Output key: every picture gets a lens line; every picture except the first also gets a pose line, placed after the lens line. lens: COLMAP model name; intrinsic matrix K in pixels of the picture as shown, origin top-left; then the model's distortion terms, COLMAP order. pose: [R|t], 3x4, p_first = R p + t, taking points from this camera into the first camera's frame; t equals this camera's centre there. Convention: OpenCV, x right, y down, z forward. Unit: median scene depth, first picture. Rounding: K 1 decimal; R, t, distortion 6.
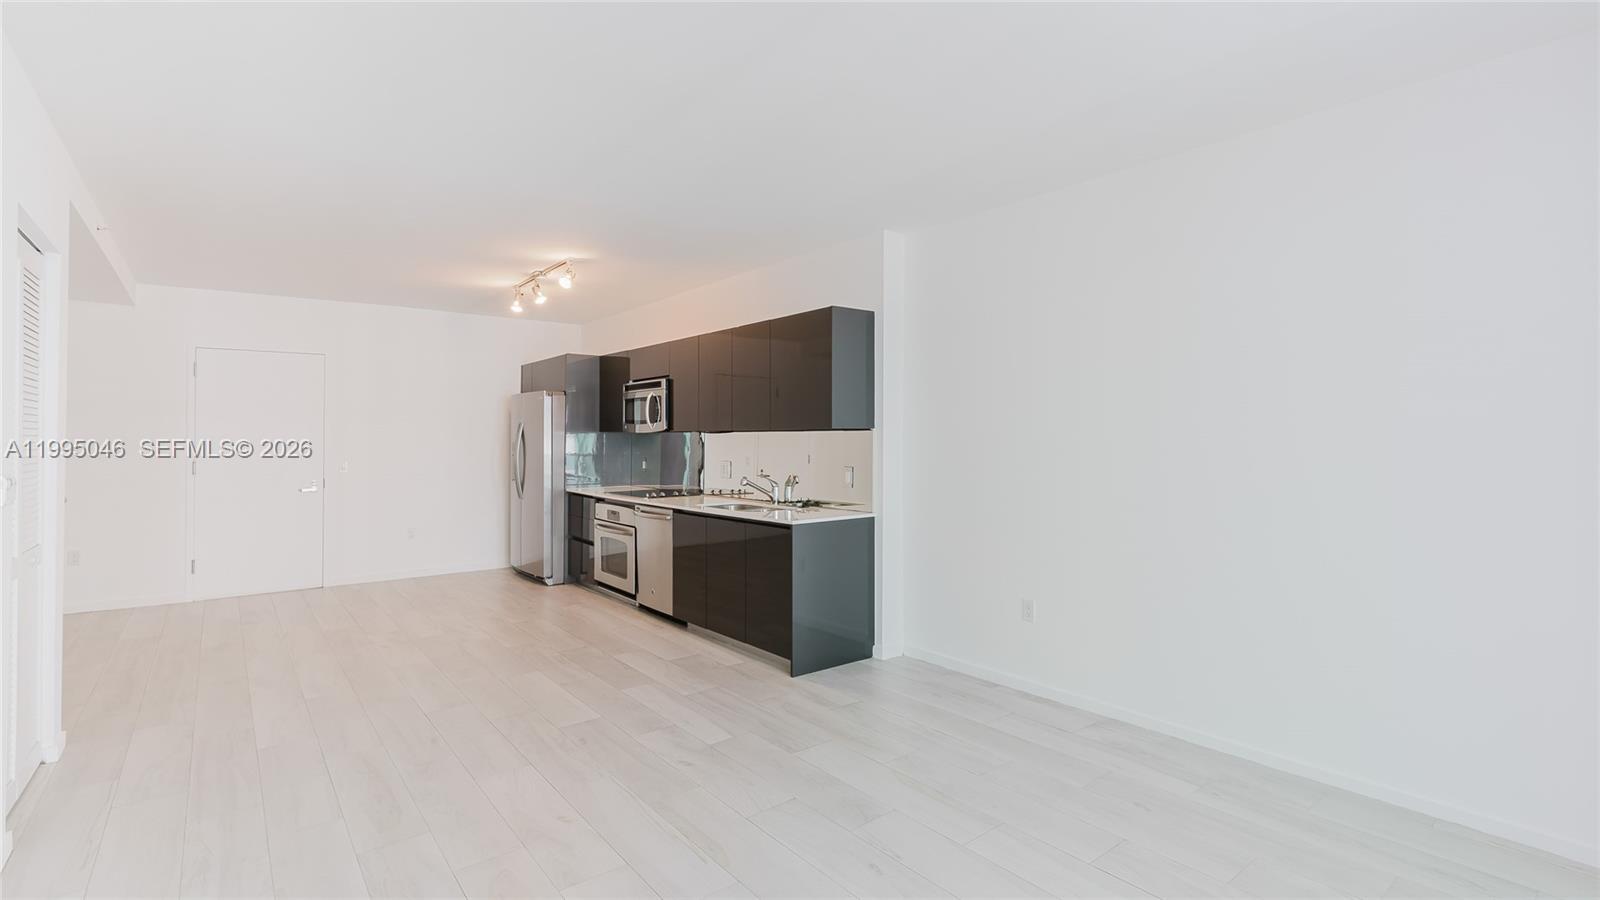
lens RADIAL K [[748.0, 0, 799.1], [0, 748.0, 431.6], [0, 0, 1]] dist [0.000409, 0.000255]
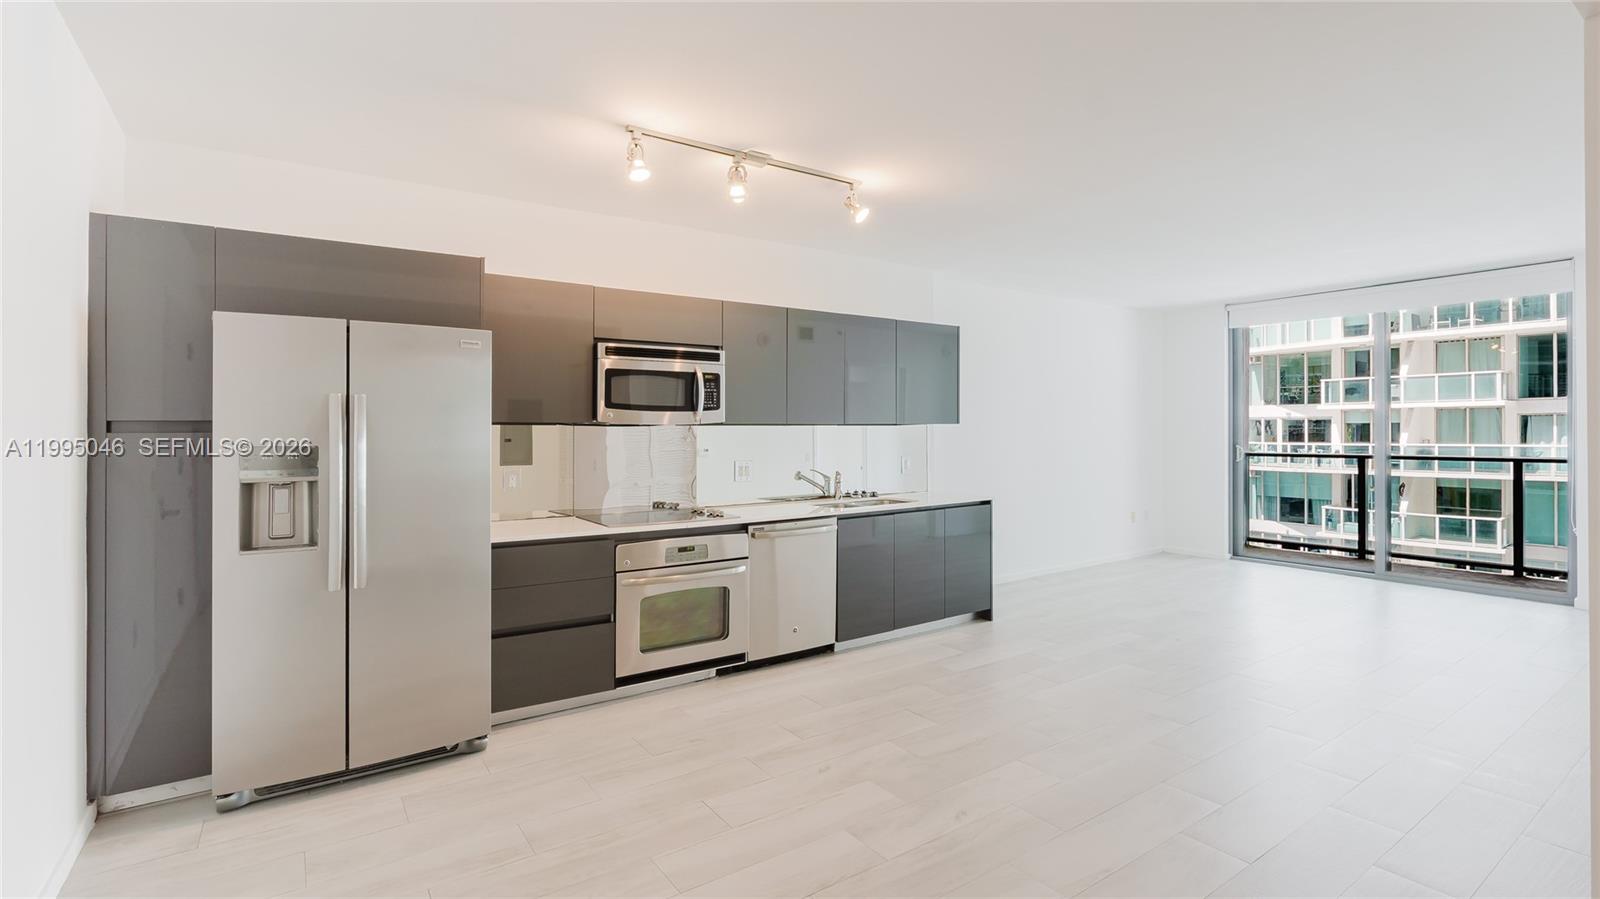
lens RADIAL K [[748.0, 0, 799.1], [0, 748.0, 431.1], [0, 0, 1]] dist [0.000409, 0.000255]
pose [[0.037401, 0.003391, 0.999295, -1.006901], [-0.006054, 0.999977, -0.003167, 0.010230], [-0.999282, -0.005931, 0.037421, 1.002831]]
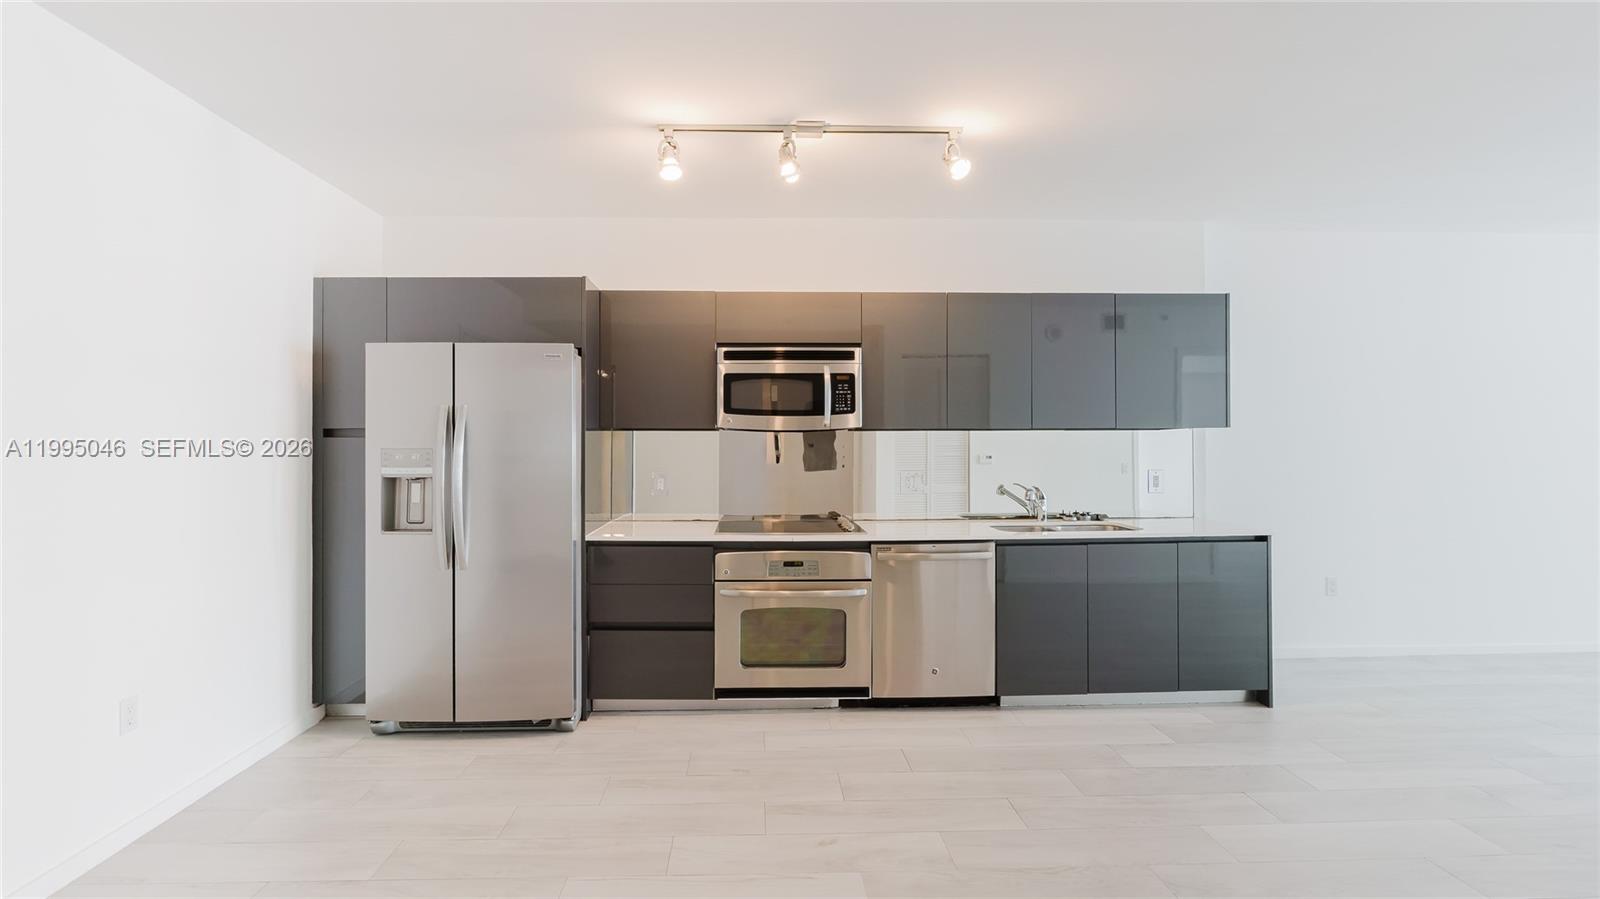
lens RADIAL K [[751.8, 0, 771.3], [0, 751.8, 434.6], [0, 0, 1]] dist [-0.003959, -0.000133]
pose [[0.581146, 0.005303, 0.813782, -0.847958], [-0.008105, 0.999967, -0.000729, 0.007091], [-0.813759, -0.006172, 0.581170, 0.758853]]
